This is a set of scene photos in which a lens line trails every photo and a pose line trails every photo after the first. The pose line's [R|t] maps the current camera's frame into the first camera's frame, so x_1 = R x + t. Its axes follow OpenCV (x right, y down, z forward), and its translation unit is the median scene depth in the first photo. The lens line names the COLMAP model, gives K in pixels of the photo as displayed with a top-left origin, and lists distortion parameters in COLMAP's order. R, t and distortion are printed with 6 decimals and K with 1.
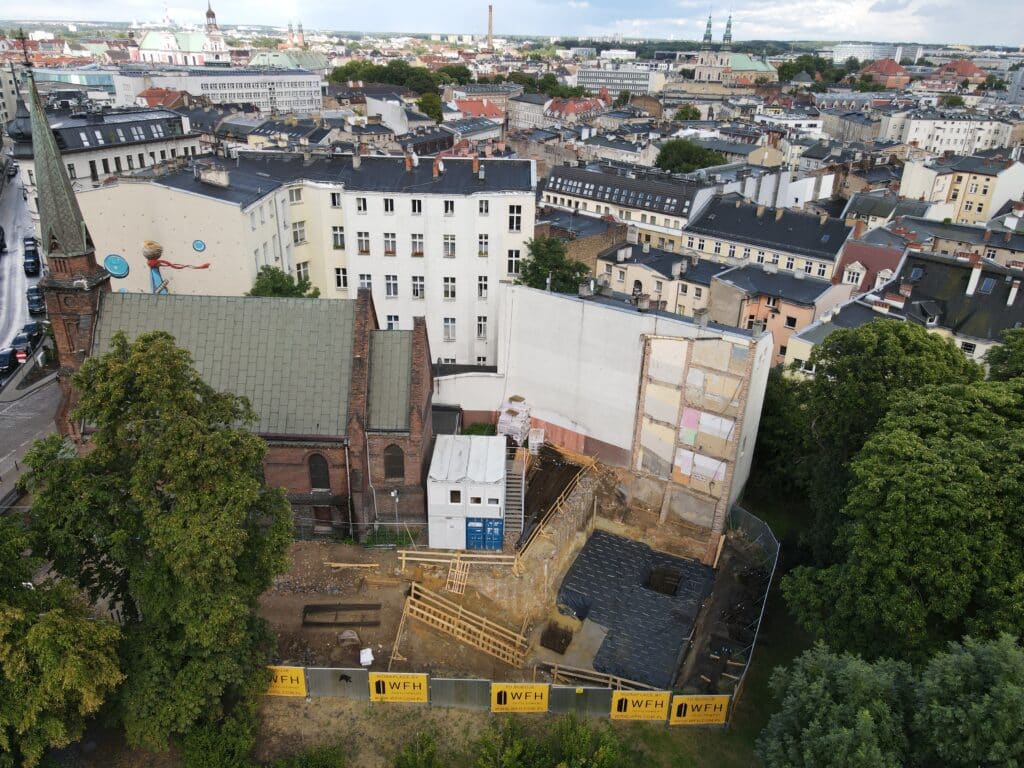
lens RADIAL K [[758.3, 0, 512.2], [0, 758.3, 376.9], [0, 0, 1]] dist [0.000561, 0.061827]
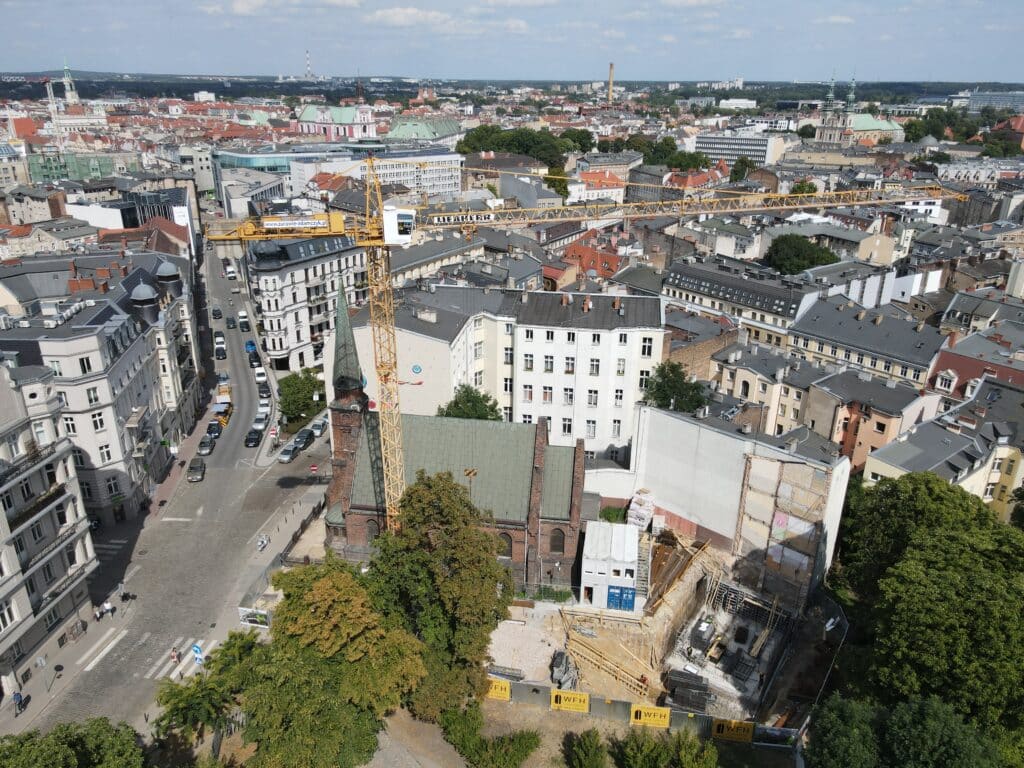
lens RADIAL K [[758.0, 0, 512.0], [0, 758.0, 384.0], [0, 0, 1]] dist [0.000158, 0.047387]
pose [[0.989643, 0.039964, -0.137877, -0.041492], [-0.045651, 0.998222, -0.038337, -0.084675], [0.136100, 0.044234, 0.989707, -0.287731]]
